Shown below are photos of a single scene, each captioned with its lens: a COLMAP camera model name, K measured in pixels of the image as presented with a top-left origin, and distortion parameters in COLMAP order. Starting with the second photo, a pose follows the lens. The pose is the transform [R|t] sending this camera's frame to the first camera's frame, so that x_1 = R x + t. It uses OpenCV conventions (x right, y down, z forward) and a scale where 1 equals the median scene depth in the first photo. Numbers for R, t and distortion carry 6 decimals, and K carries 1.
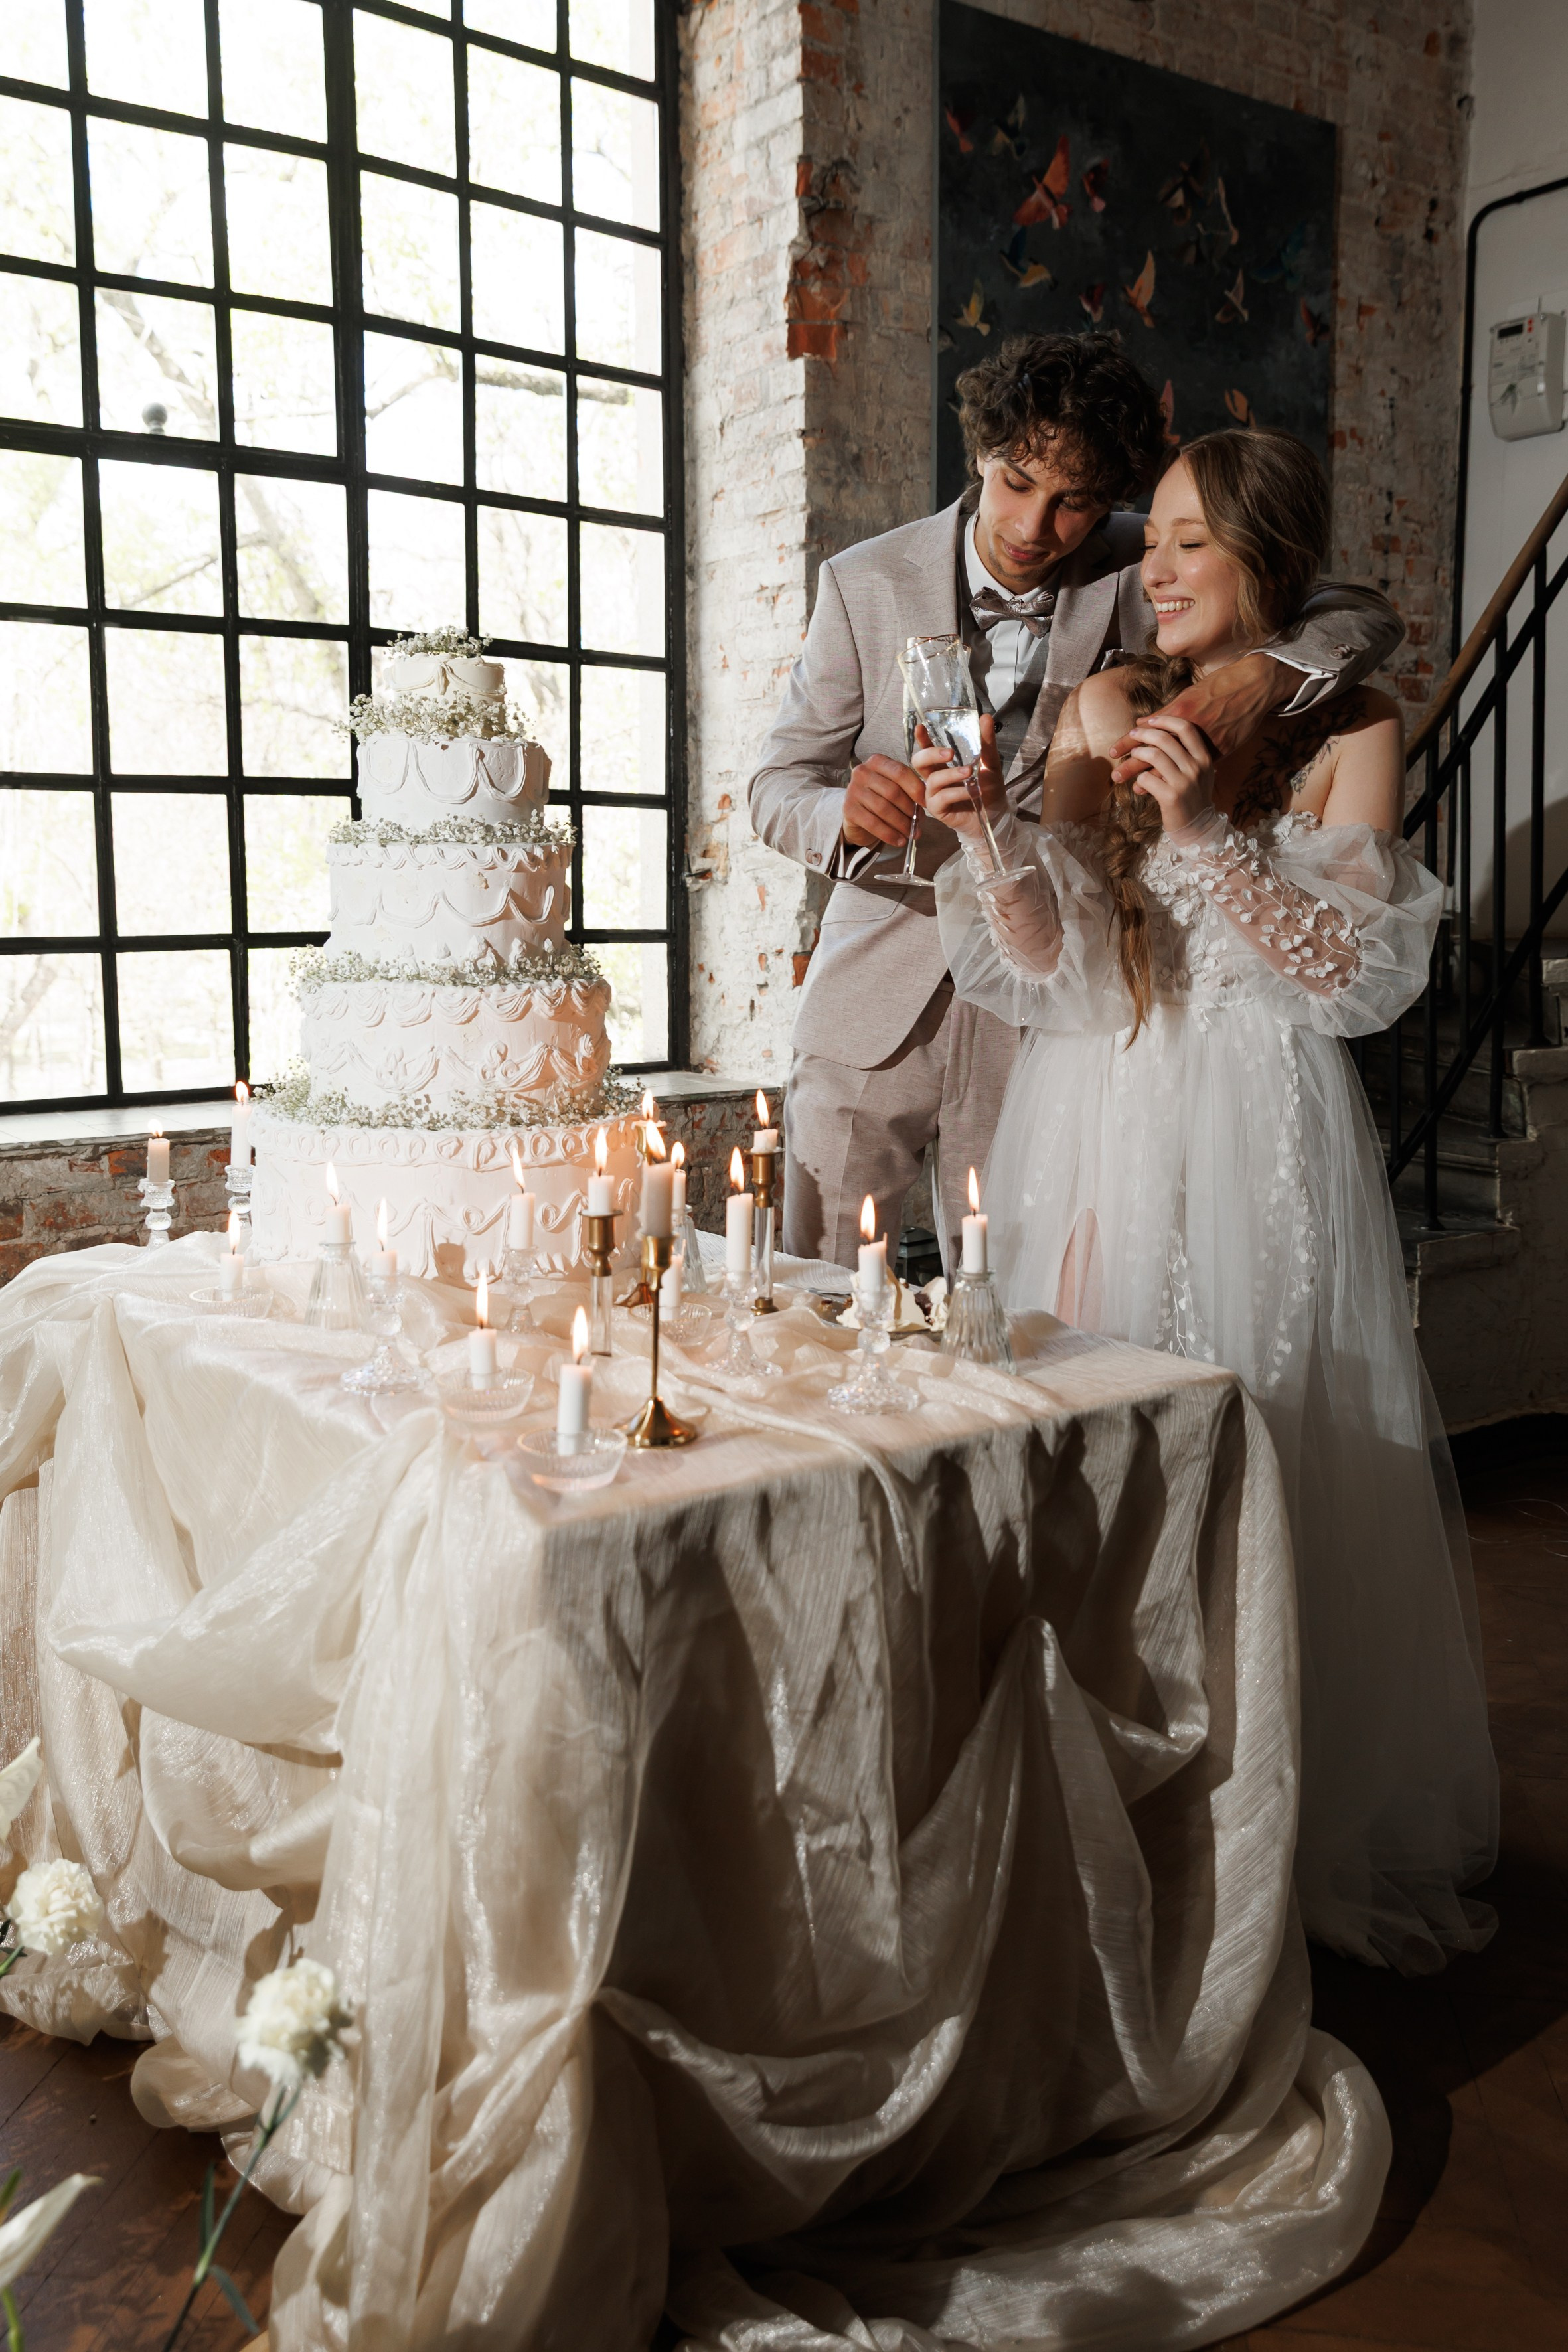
lens RADIAL K [[2010.7, 0, 773.5], [0, 2010.7, 1114.0], [0, 0, 1]] dist [0.019418, -0.012272]
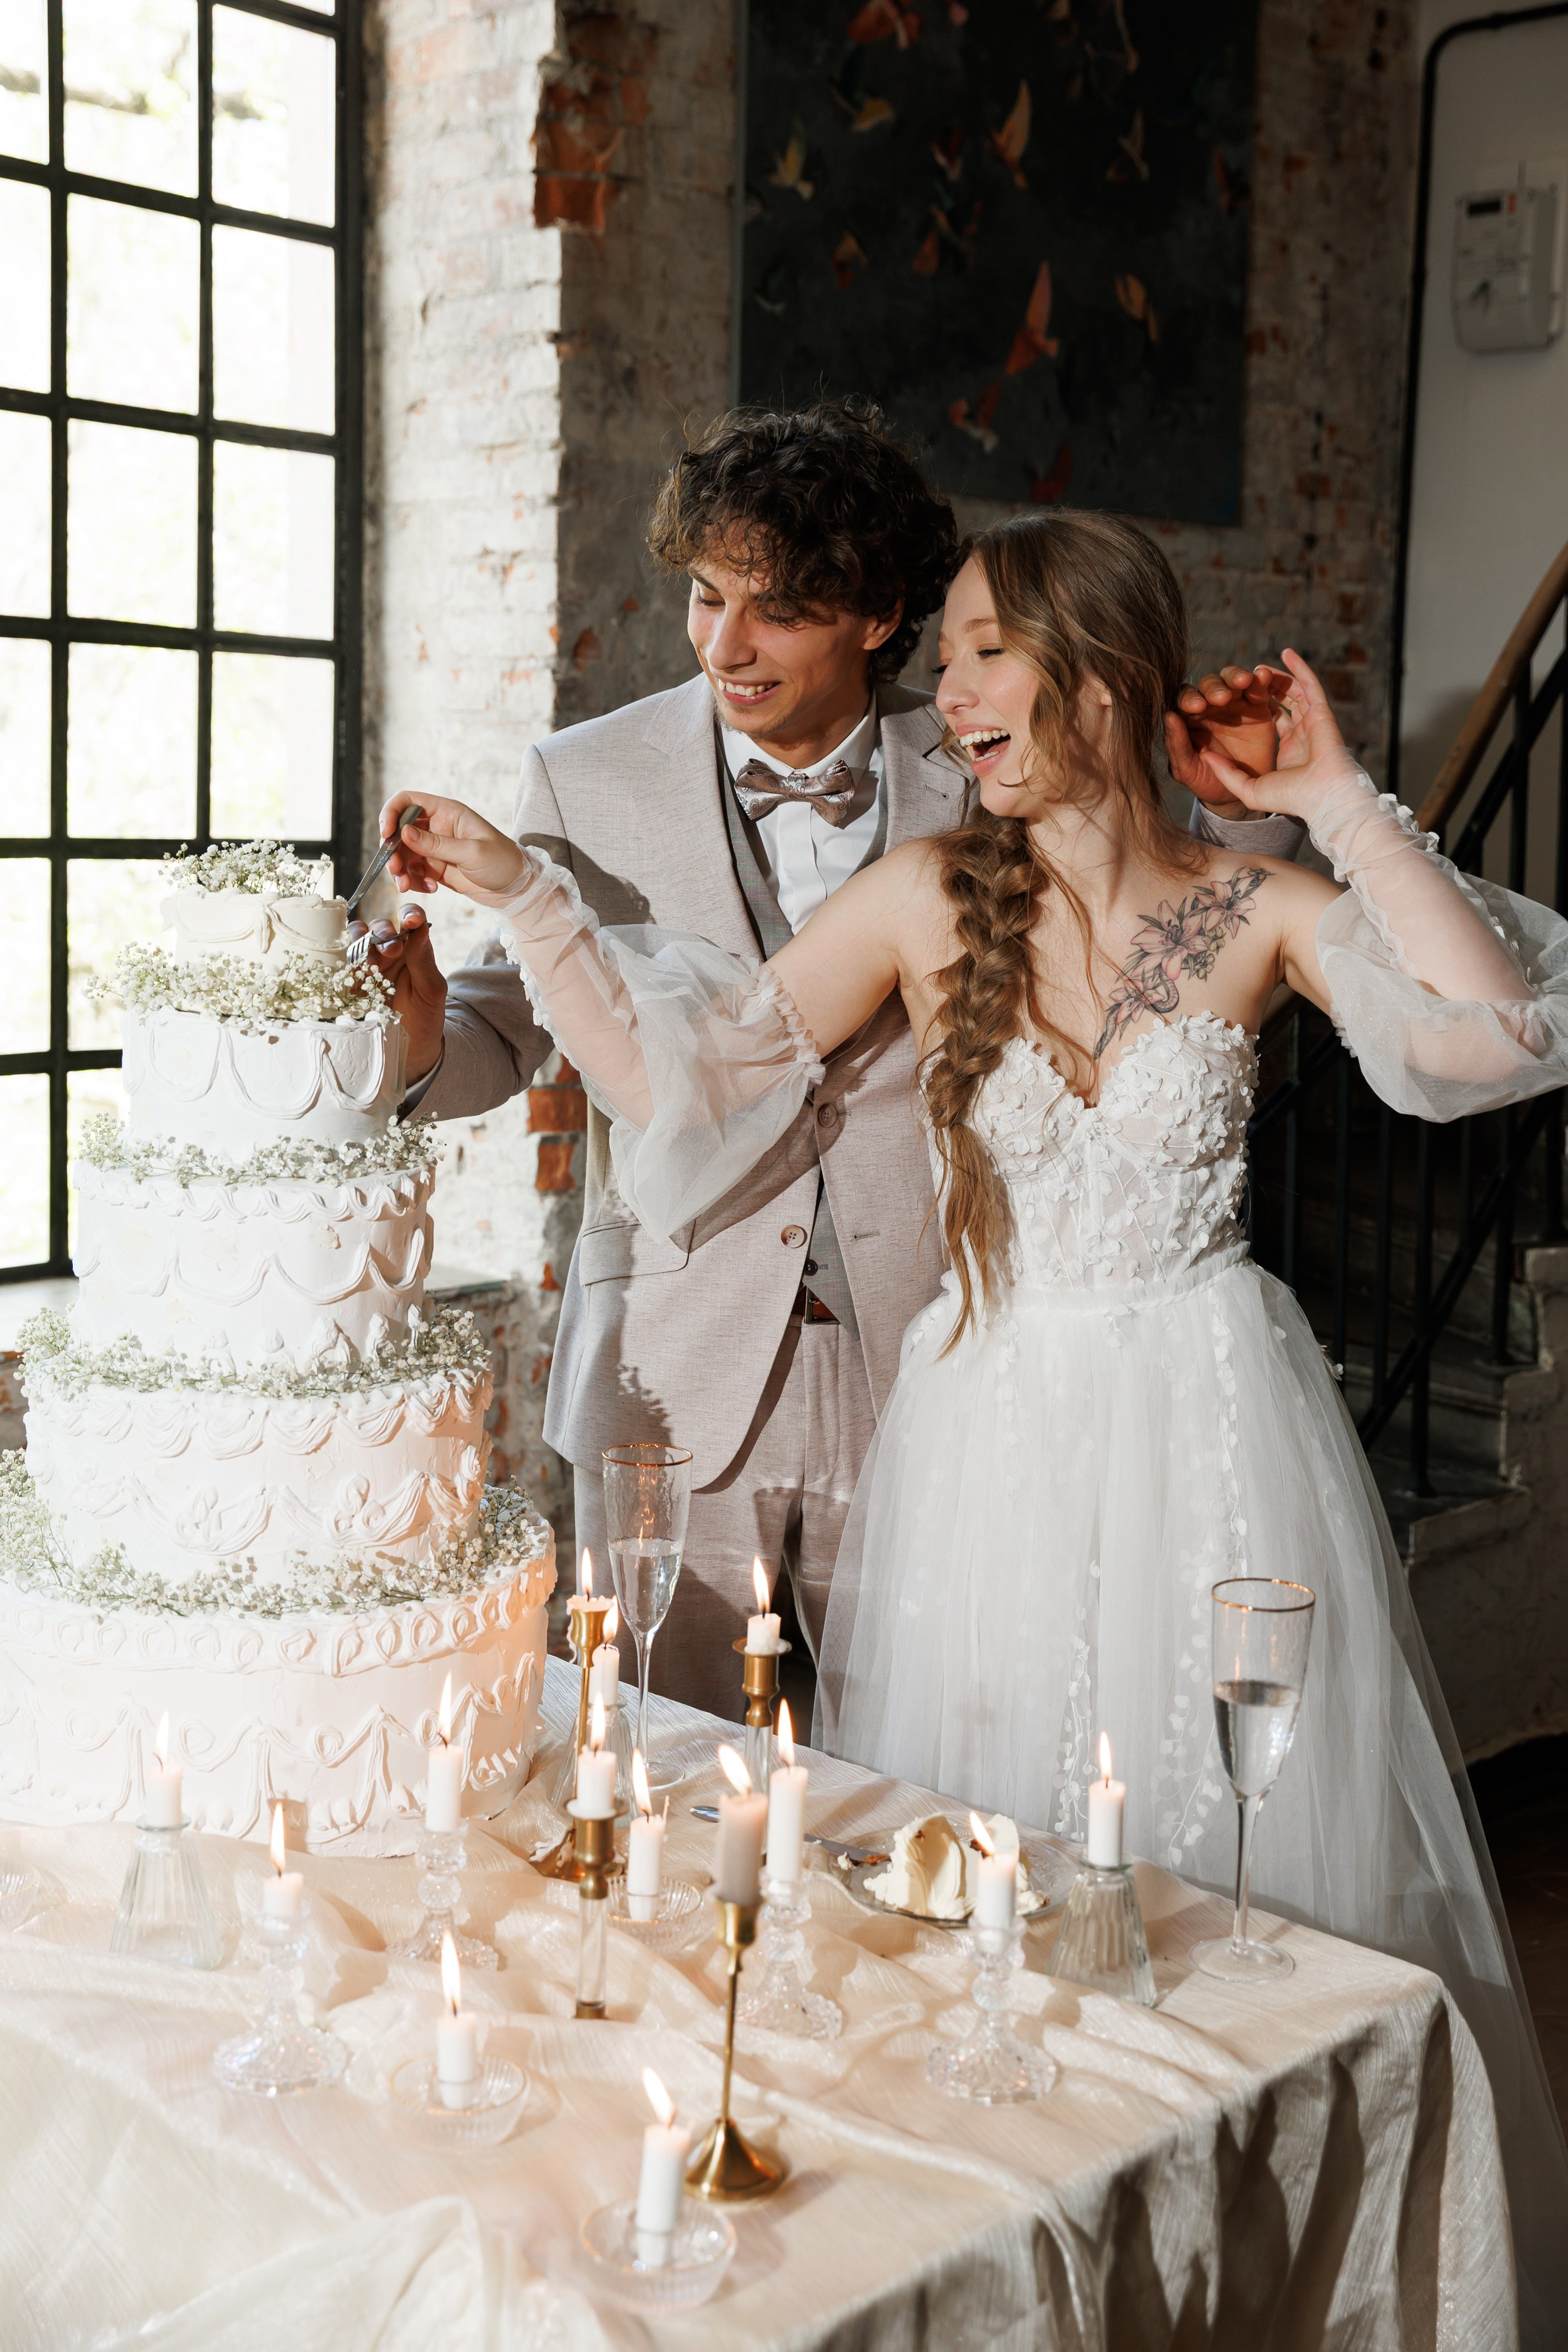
lens RADIAL K [[2914.5, 0, 781.5], [0, 2914.5, 1155.3], [0, 0, 1]] dist [-0.008505, 0.041152]
pose [[0.983941, 0.004679, 0.178434, -0.083415], [-0.009354, 0.999635, 0.025363, -0.082861], [-0.178250, -0.026624, 0.983625, 0.002287]]
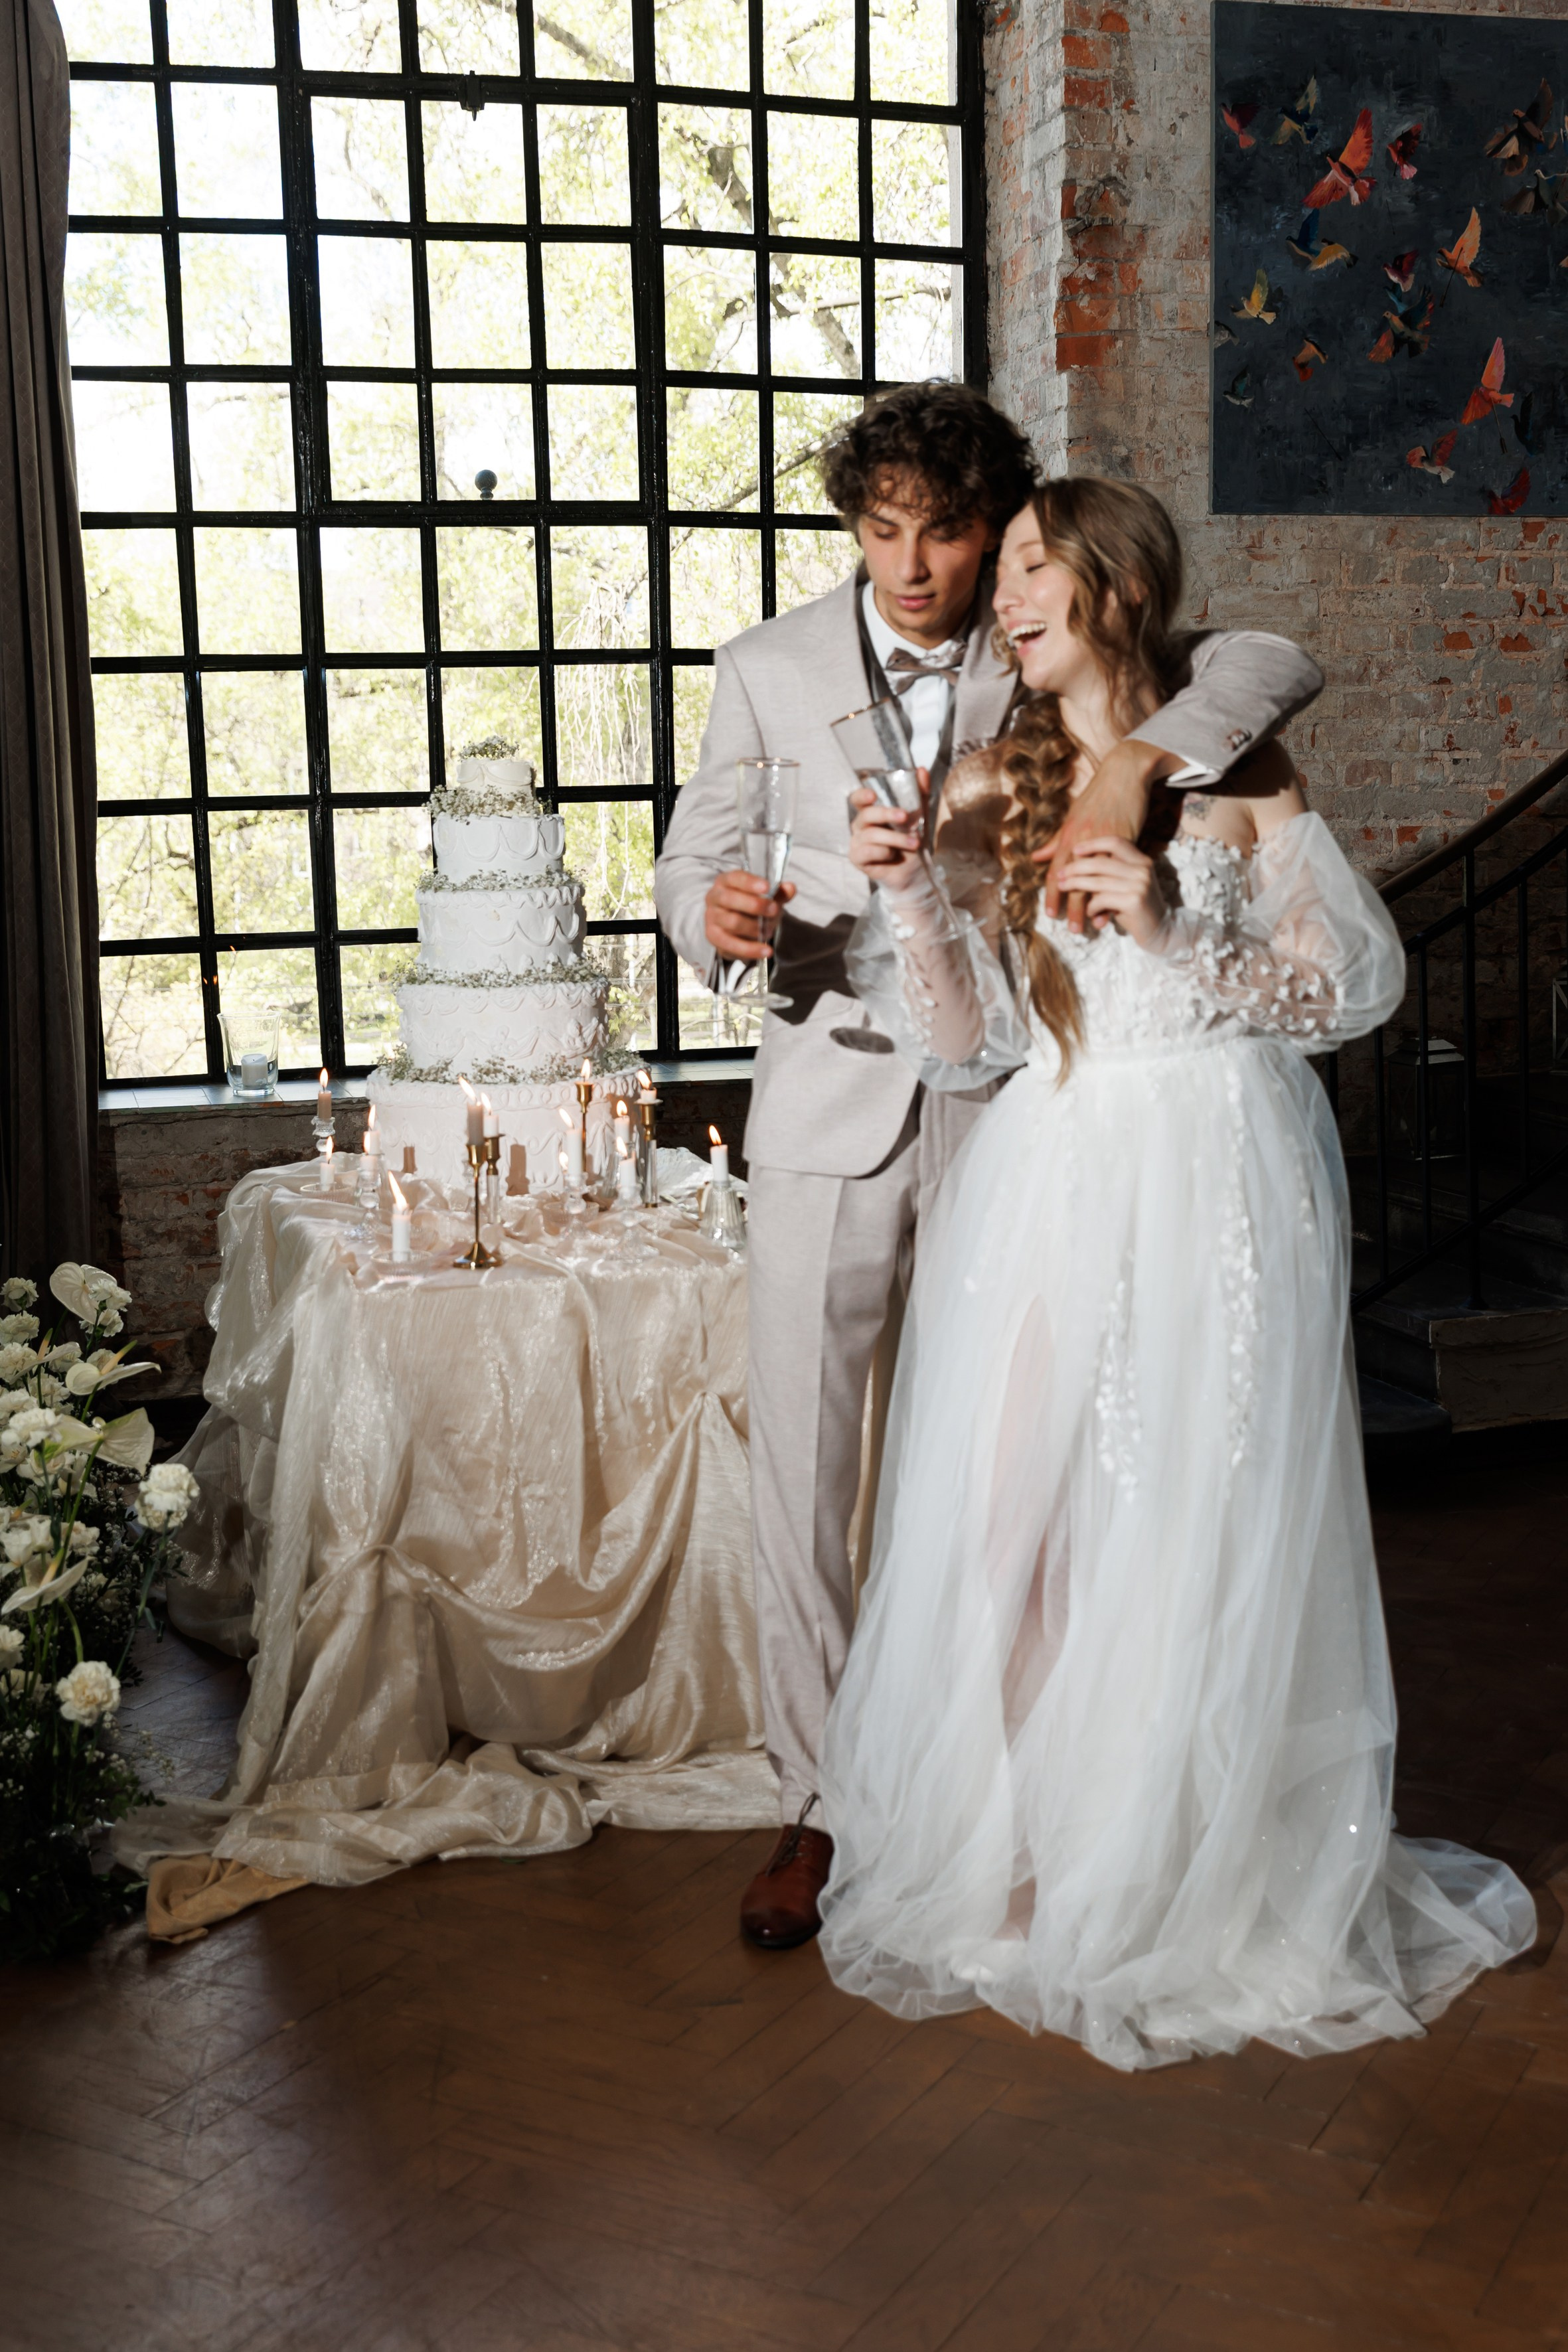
lens RADIAL K [[2702.9, 0, 765.7], [0, 2702.9, 1239.8], [0, 0, 1]] dist [0.000567, 0.014713]
pose [[0.940921, 0.036654, -0.336637, 0.348485], [-0.019200, 0.998300, 0.055033, 0.003859], [0.338082, -0.045318, 0.940025, -0.392946]]
